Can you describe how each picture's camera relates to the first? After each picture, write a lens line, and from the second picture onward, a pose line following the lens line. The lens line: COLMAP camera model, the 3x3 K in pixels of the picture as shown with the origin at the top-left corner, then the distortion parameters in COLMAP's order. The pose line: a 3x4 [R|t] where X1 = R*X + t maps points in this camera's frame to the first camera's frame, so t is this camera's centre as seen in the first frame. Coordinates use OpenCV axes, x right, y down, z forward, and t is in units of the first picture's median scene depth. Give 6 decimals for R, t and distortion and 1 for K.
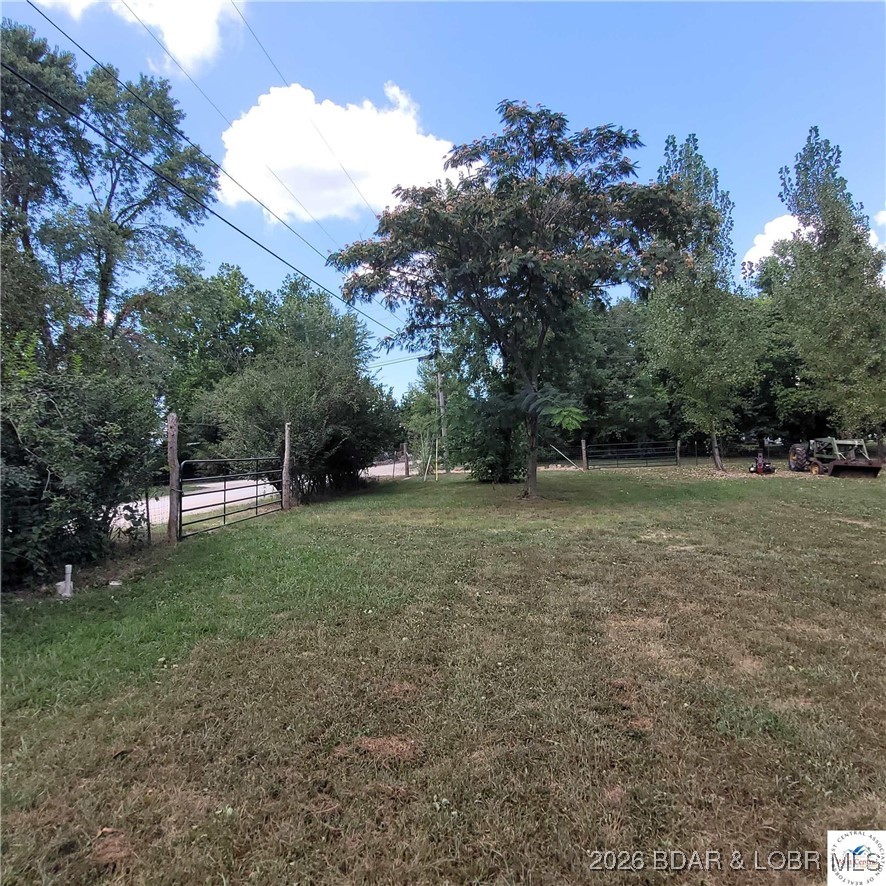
lens RADIAL K [[605.3, 0, 446.5], [0, 605.3, 442.5], [0, 0, 1]] dist [0.007714, 0.013067]
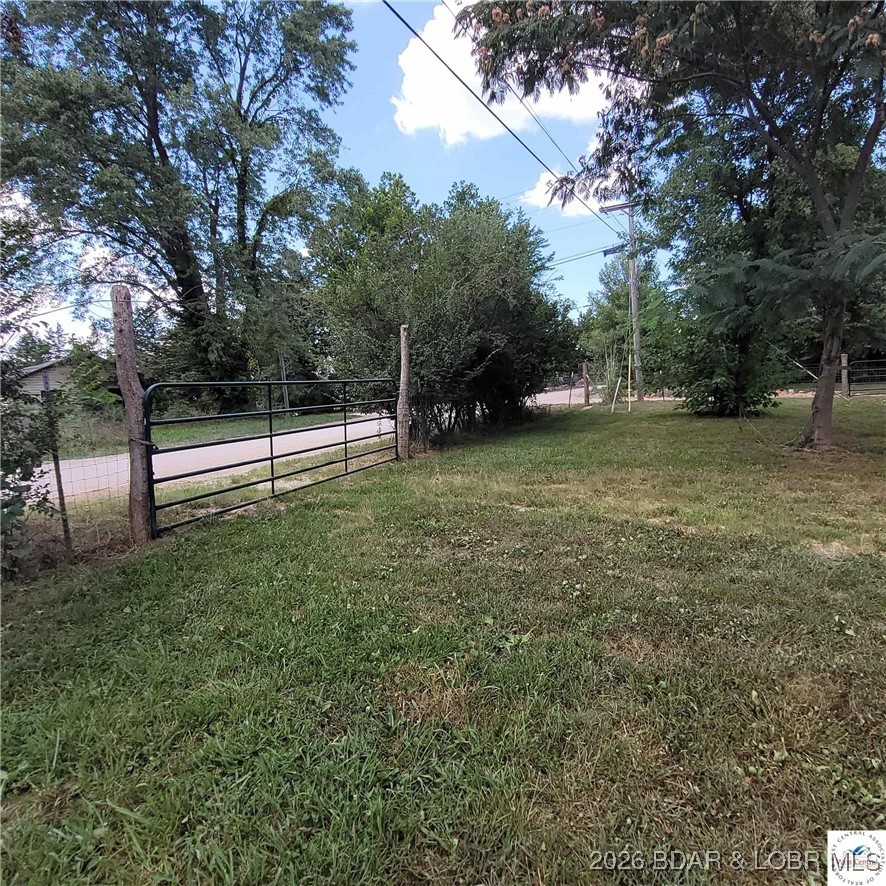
lens RADIAL K [[605.3, 0, 448.5], [0, 605.3, 442.7], [0, 0, 1]] dist [0.007714, 0.013067]
pose [[0.960389, 0.020615, -0.277898, -0.019586], [0.013434, 0.992675, 0.120064, 0.007925], [0.278337, -0.119041, 0.953078, 0.208098]]
